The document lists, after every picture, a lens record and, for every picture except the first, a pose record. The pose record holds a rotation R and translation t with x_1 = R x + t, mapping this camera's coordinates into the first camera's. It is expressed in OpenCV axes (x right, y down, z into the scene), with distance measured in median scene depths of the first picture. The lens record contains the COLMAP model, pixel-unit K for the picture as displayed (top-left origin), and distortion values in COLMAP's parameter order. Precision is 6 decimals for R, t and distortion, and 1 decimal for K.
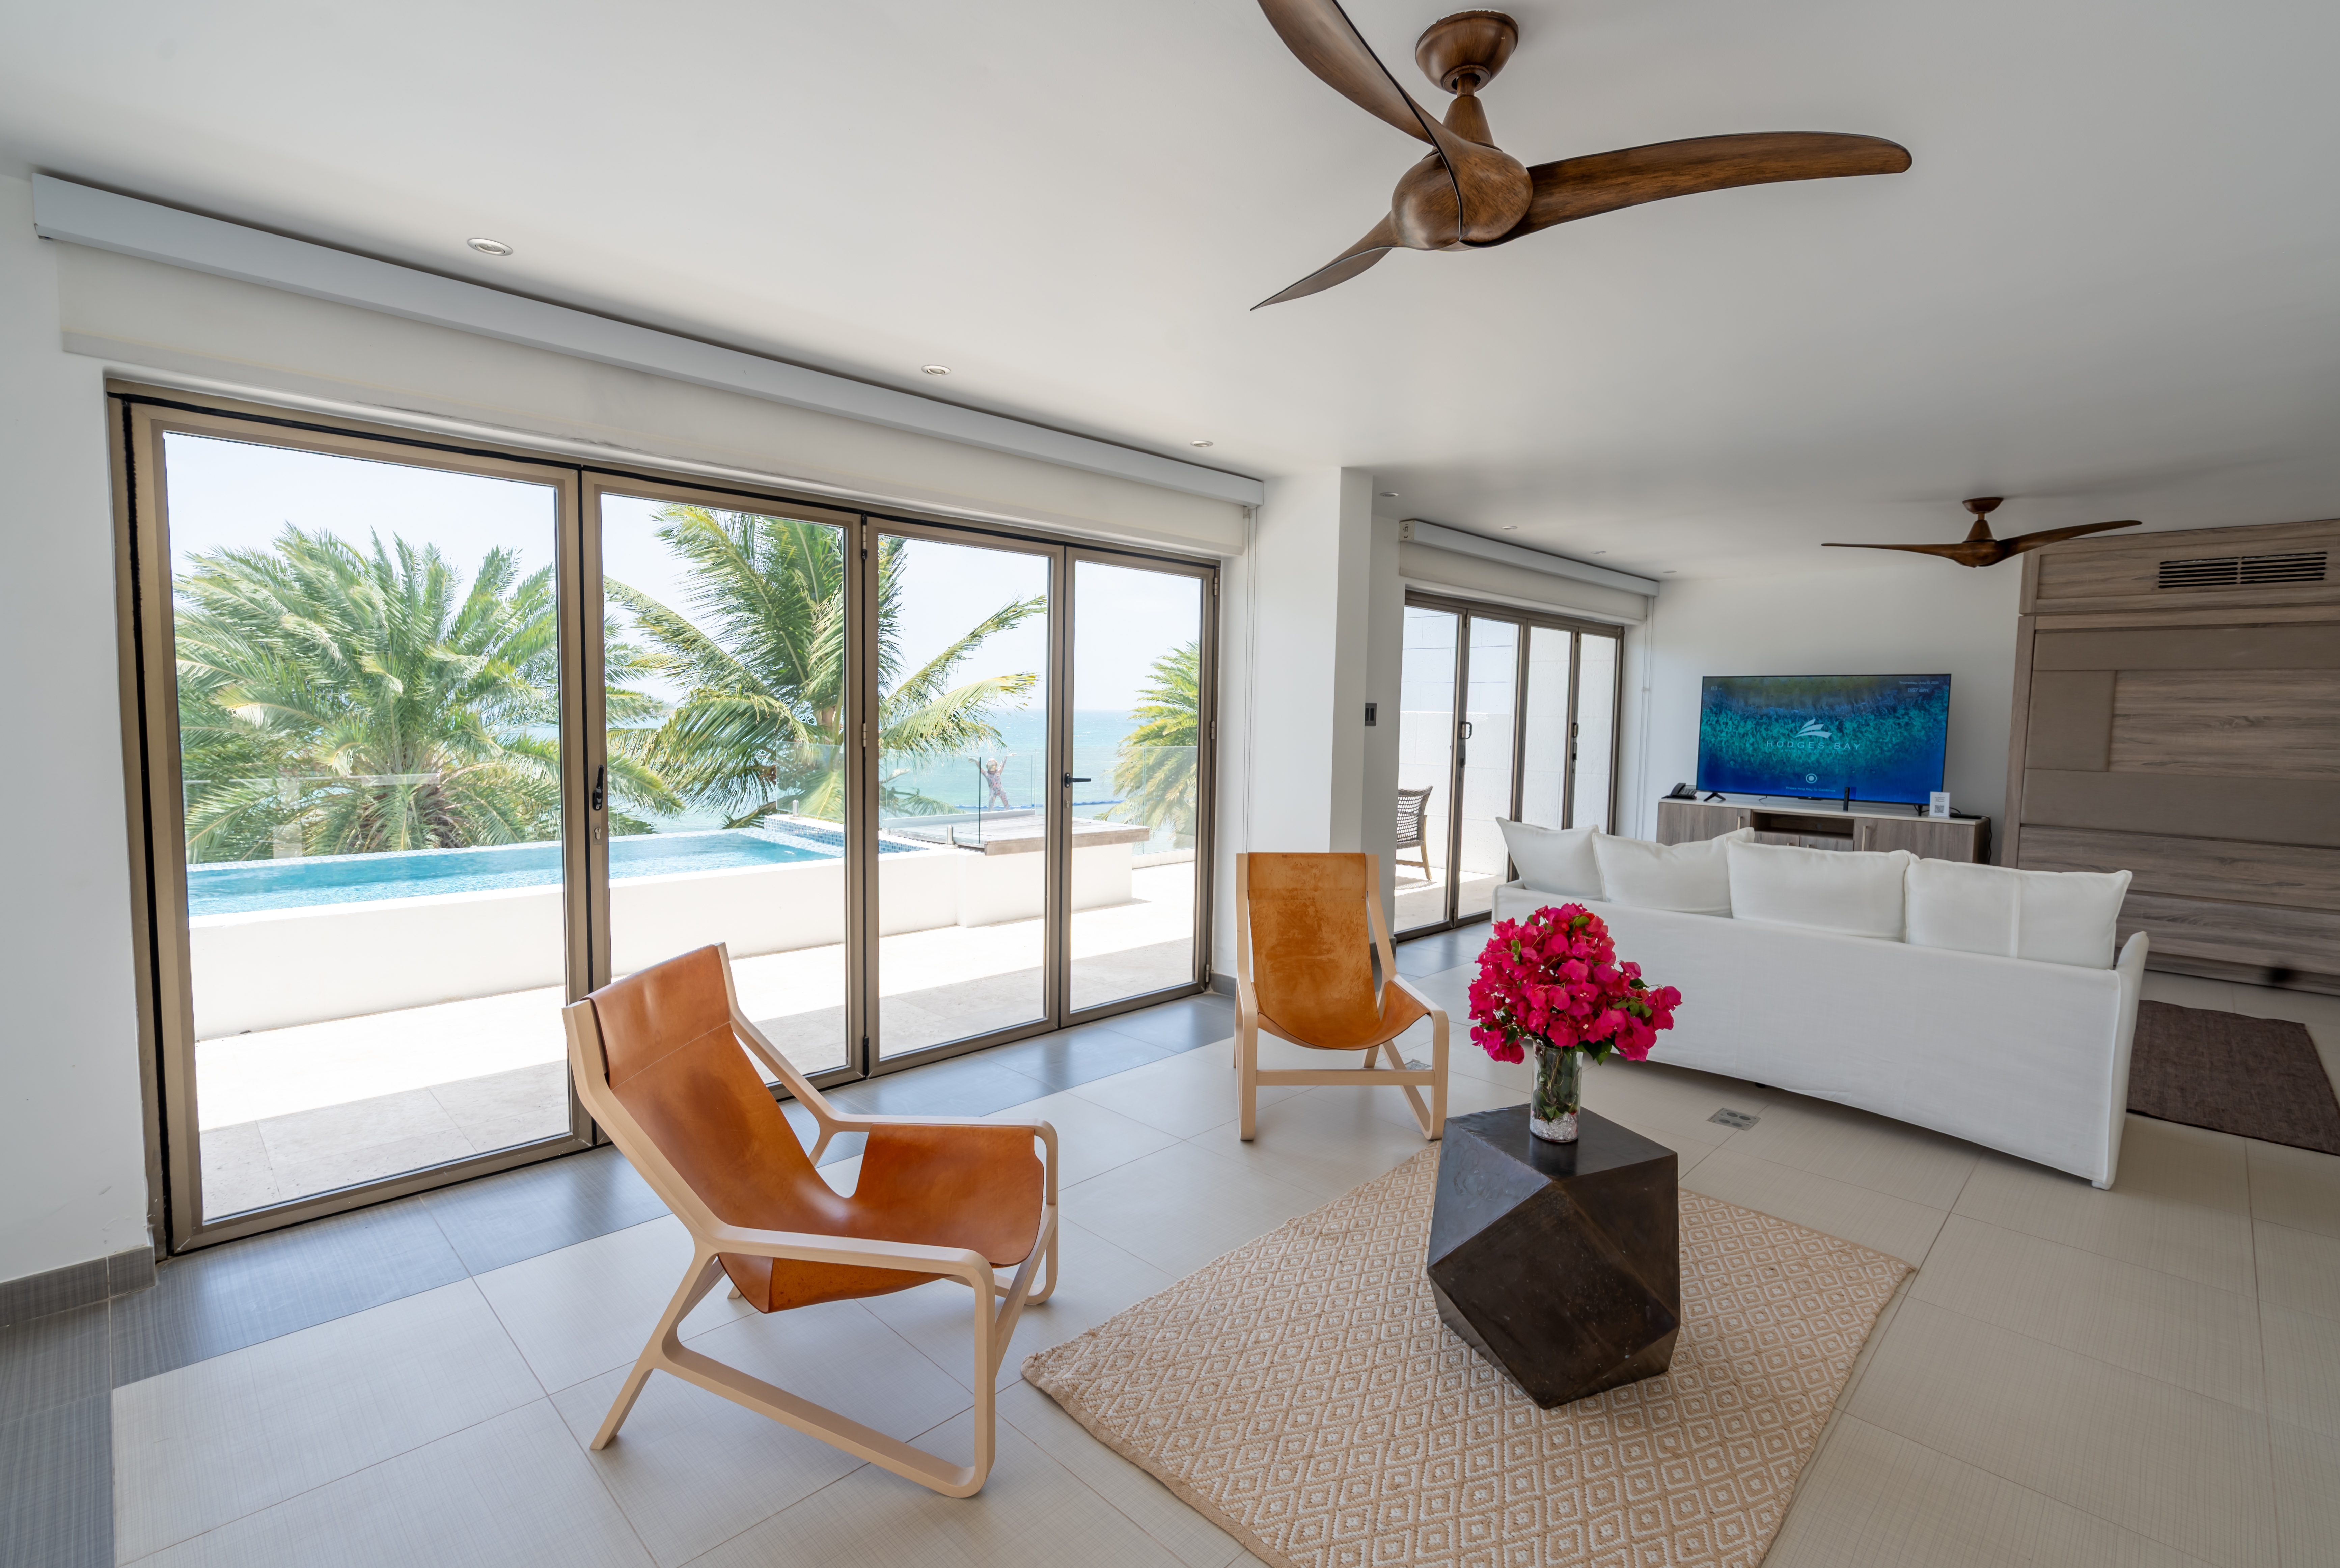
lens RADIAL K [[1056.8, 0, 1168.5], [0, 1056.8, 788.6], [0, 0, 1]] dist [0.003052, 0.000234]
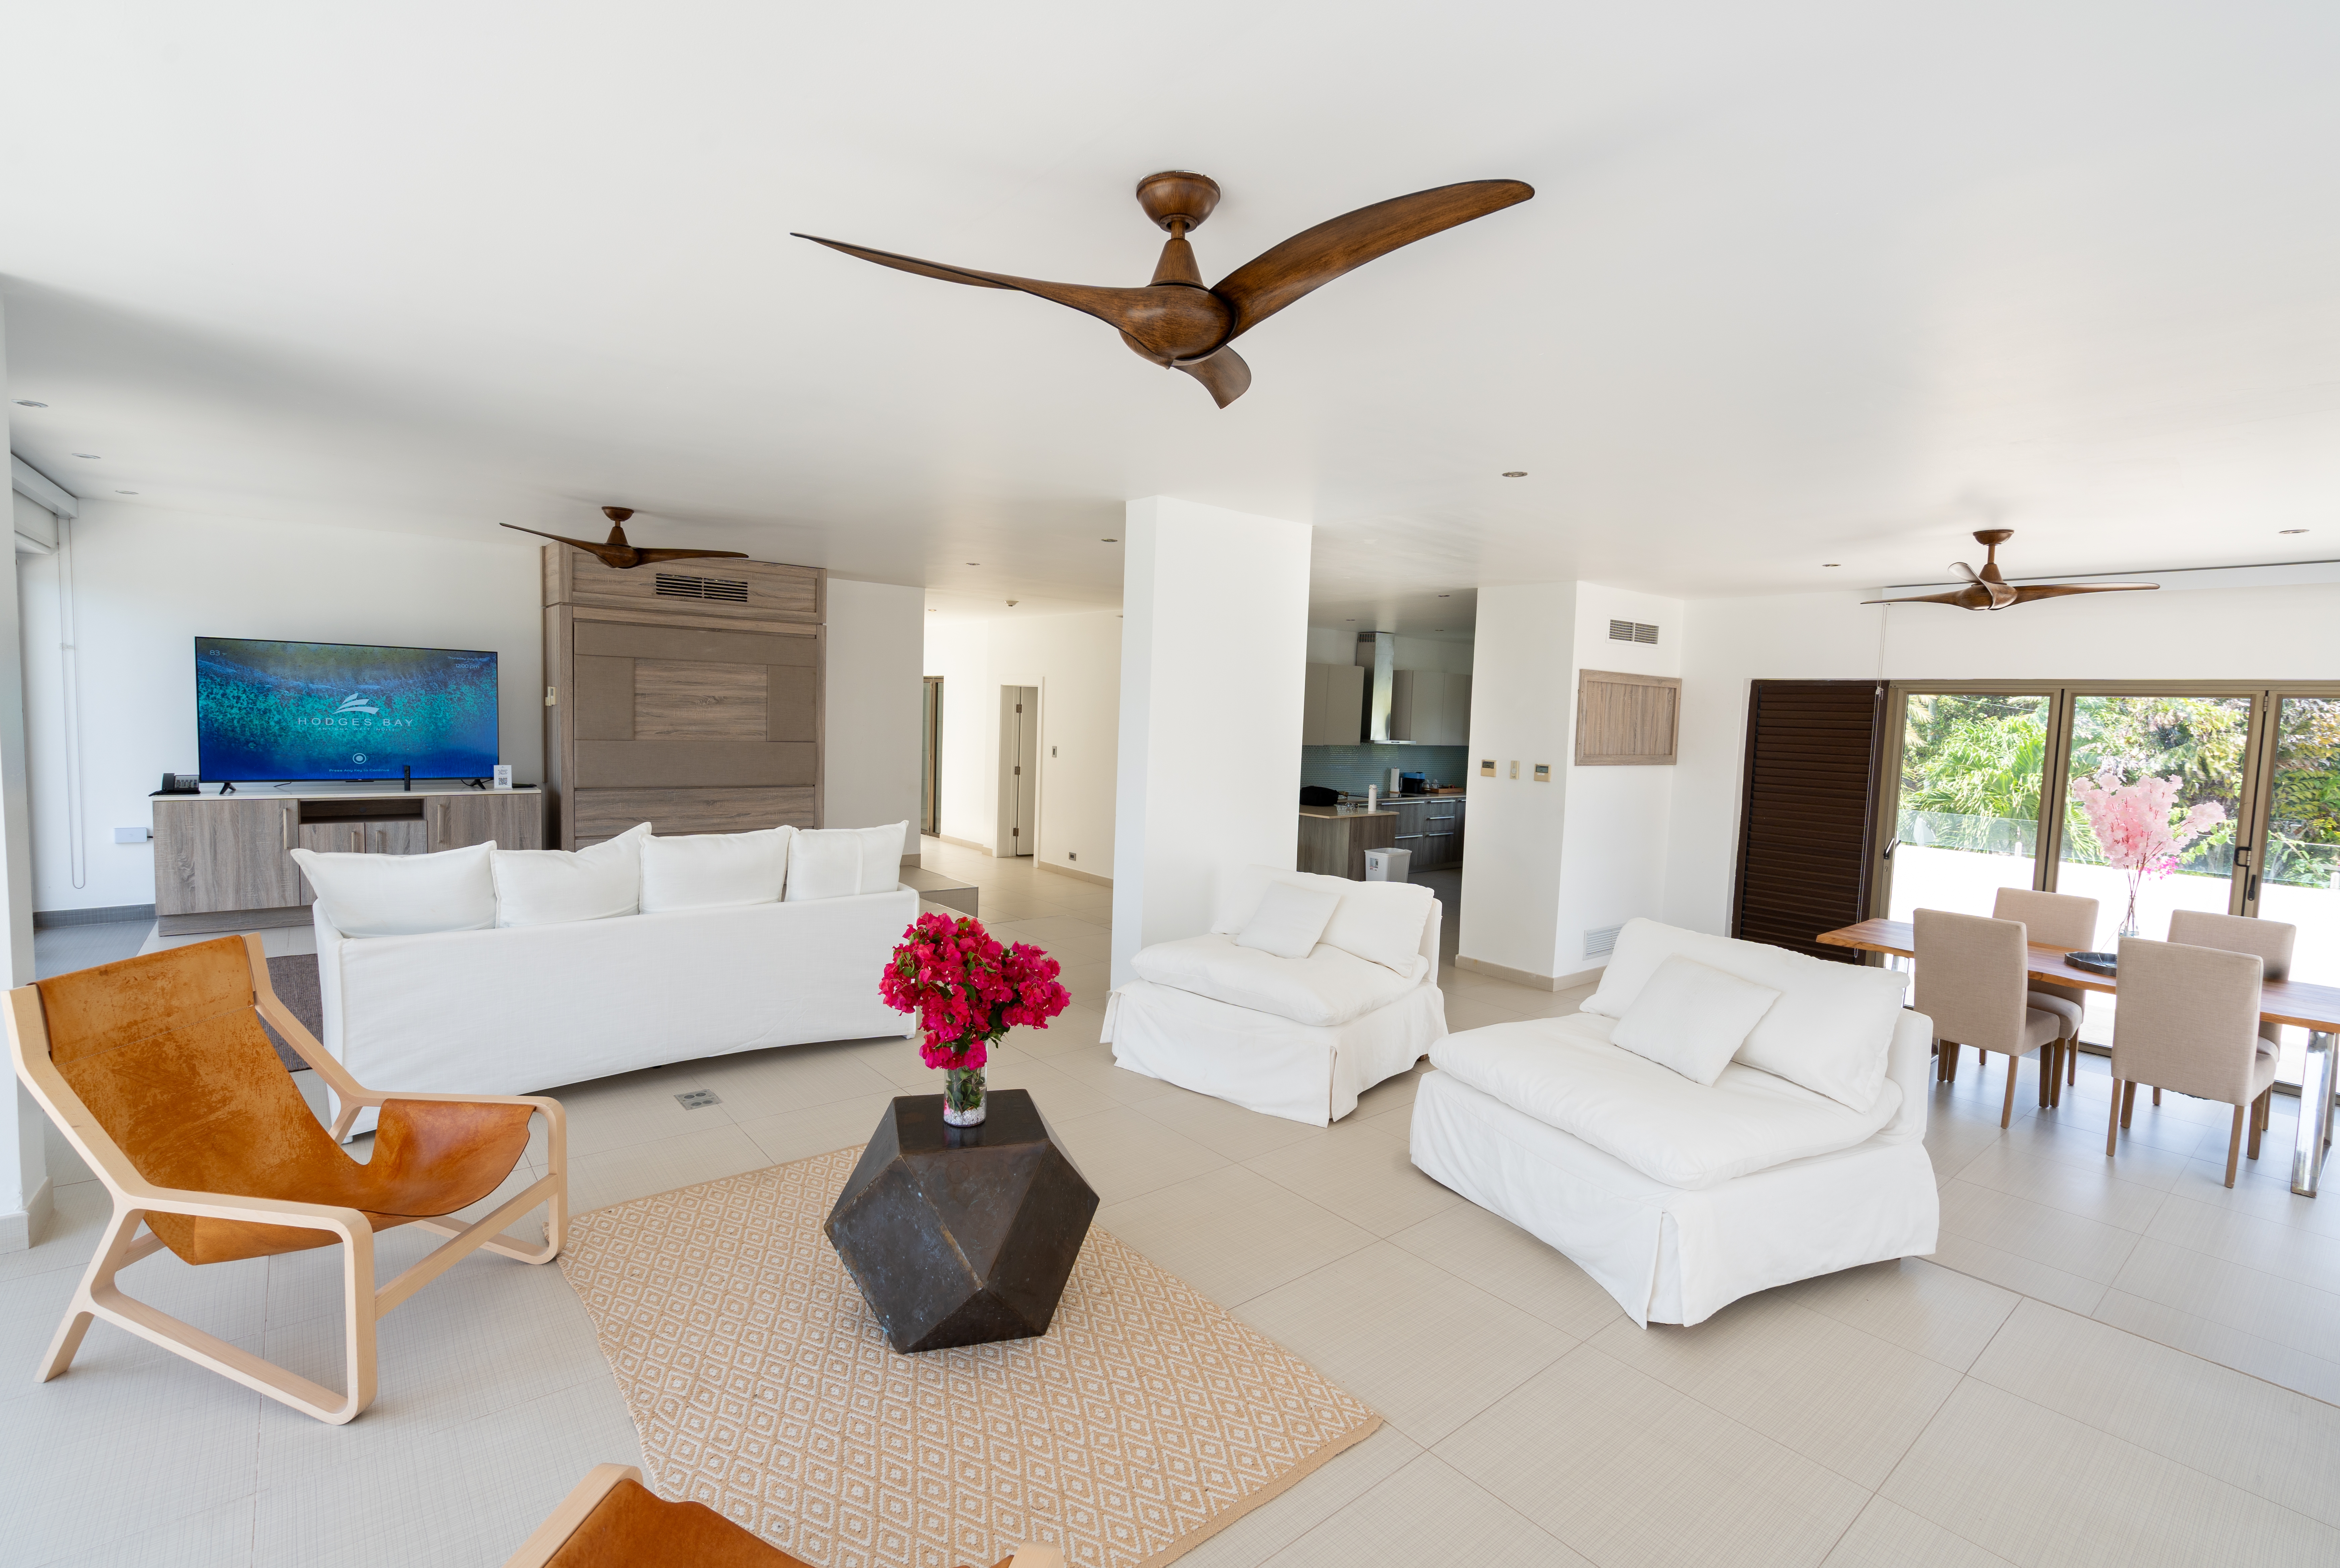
lens RADIAL K [[1056.8, 0, 1170.6], [0, 1056.8, 780.4], [0, 0, 1]] dist [0.003052, 0.000234]
pose [[0.108688, -0.083598, 0.990554, -0.262714], [0.041507, 0.995970, 0.079501, -0.041316], [-0.993209, 0.032474, 0.111720, 0.248932]]
